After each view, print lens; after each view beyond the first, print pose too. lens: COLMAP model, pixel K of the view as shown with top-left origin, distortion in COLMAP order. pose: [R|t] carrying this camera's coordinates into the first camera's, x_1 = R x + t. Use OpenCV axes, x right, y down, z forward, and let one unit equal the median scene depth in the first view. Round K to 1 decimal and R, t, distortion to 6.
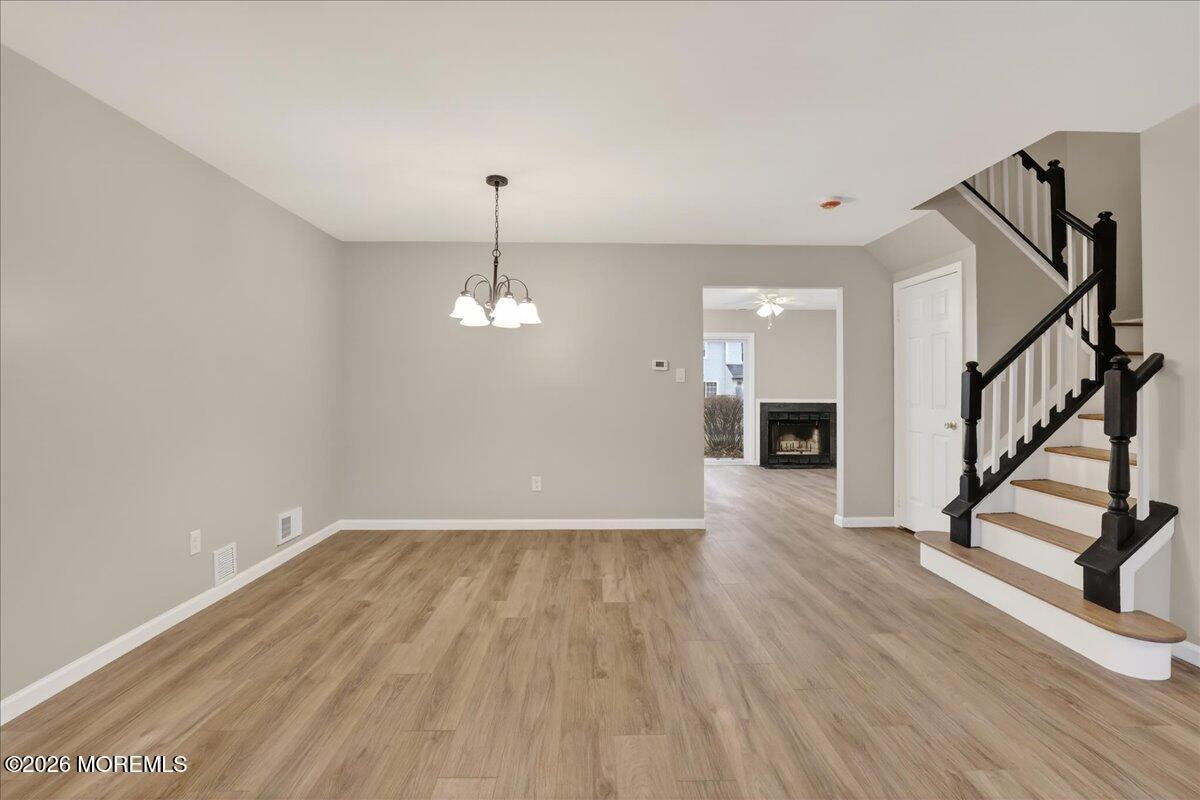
lens RADIAL K [[555.9, 0, 605.5], [0, 555.9, 380.9], [0, 0, 1]] dist [-0.030855, 0.004160]
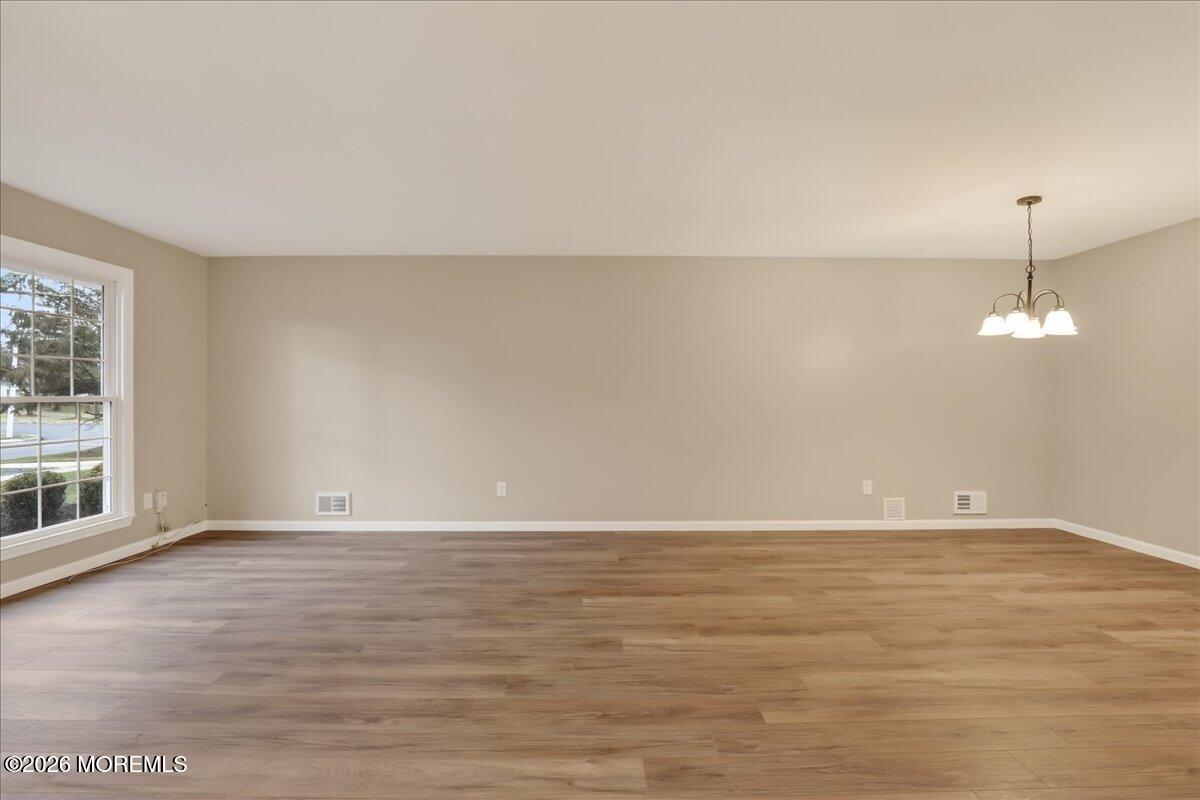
lens RADIAL K [[555.9, 0, 597.3], [0, 555.9, 399.3], [0, 0, 1]] dist [-0.030855, 0.004160]
pose [[-0.022245, 0.004195, -0.999744, 0.803075], [0.012101, 0.999919, 0.003927, 0.006326], [0.999679, -0.012011, -0.022294, 0.177795]]
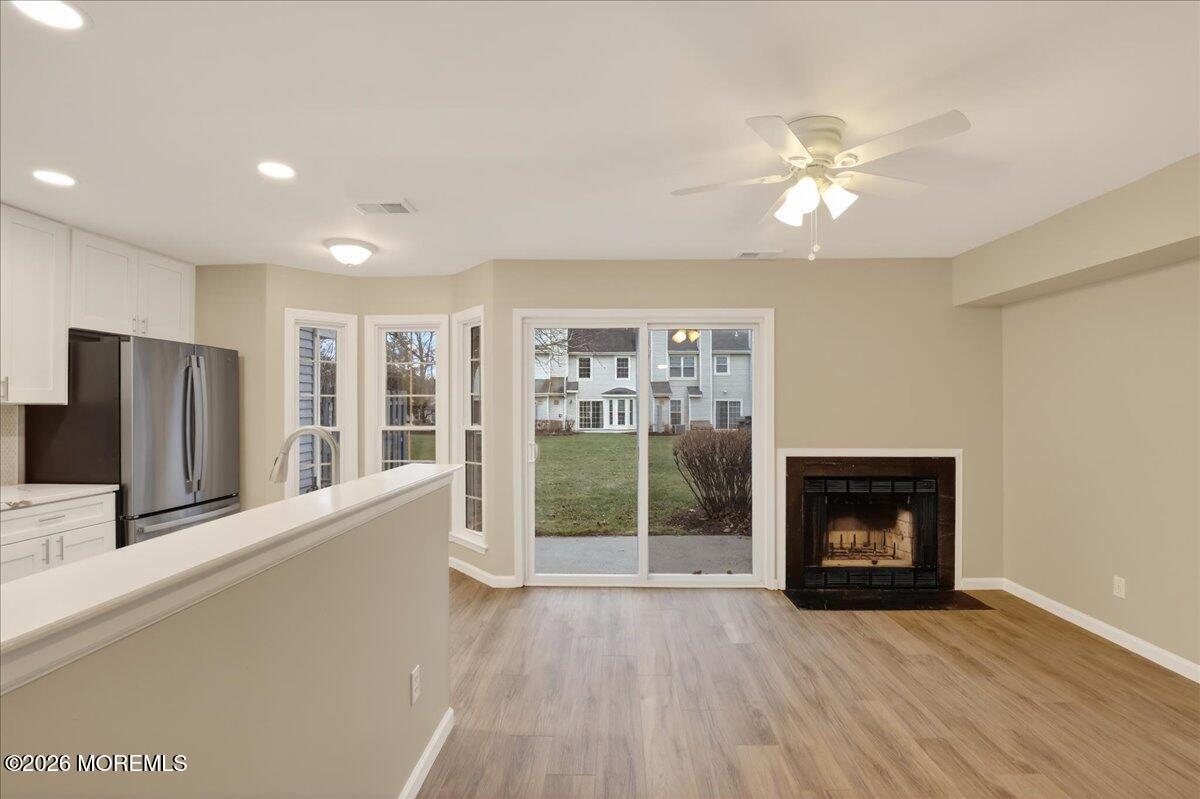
lens RADIAL K [[555.9, 0, 601.2], [0, 555.9, 405.2], [0, 0, 1]] dist [-0.030855, 0.004160]
pose [[0.998411, 0.000375, -0.056342, 0.355556], [0.000112, 0.999963, 0.008643, -0.018954], [0.056343, -0.008636, 0.998374, 1.252474]]
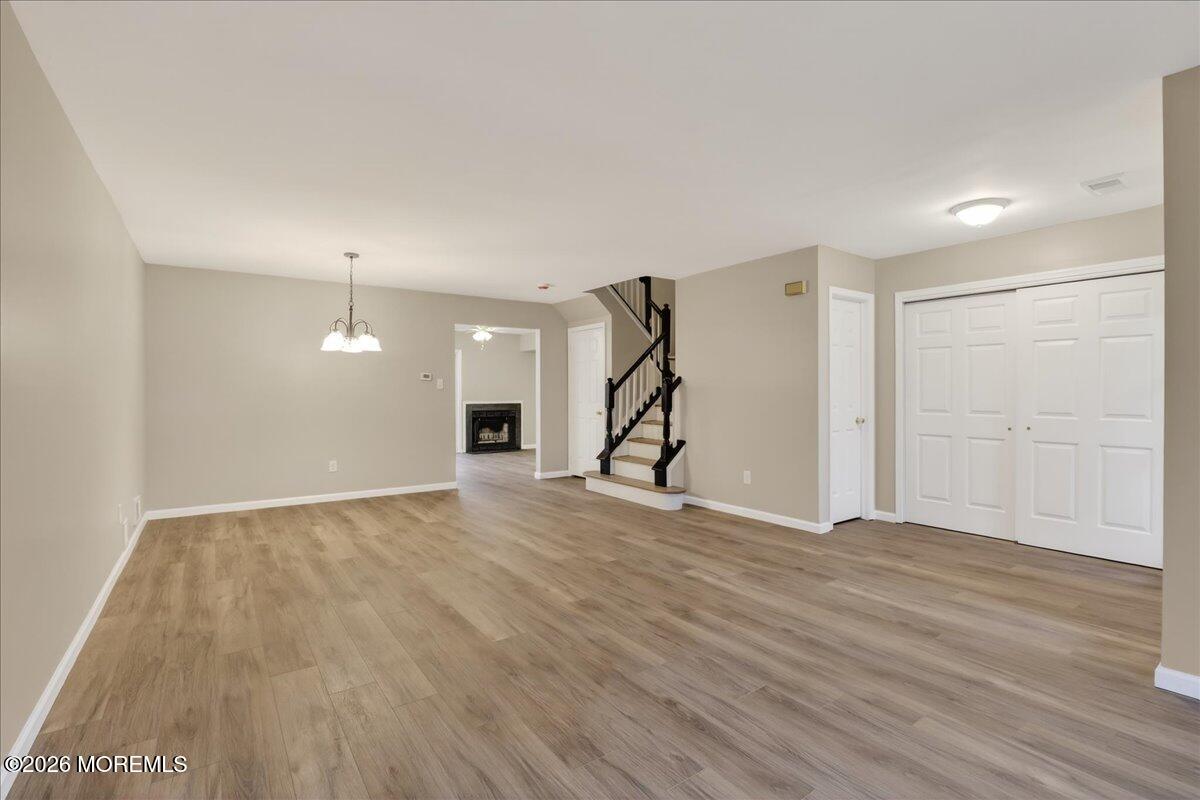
lens RADIAL K [[555.9, 0, 605.5], [0, 555.9, 392.9], [0, 0, 1]] dist [-0.030855, 0.004160]
pose [[0.823100, -0.005063, 0.567874, -0.445088], [-0.002096, 0.999926, 0.011952, -0.006327], [-0.567893, -0.011028, 0.823029, -0.584312]]
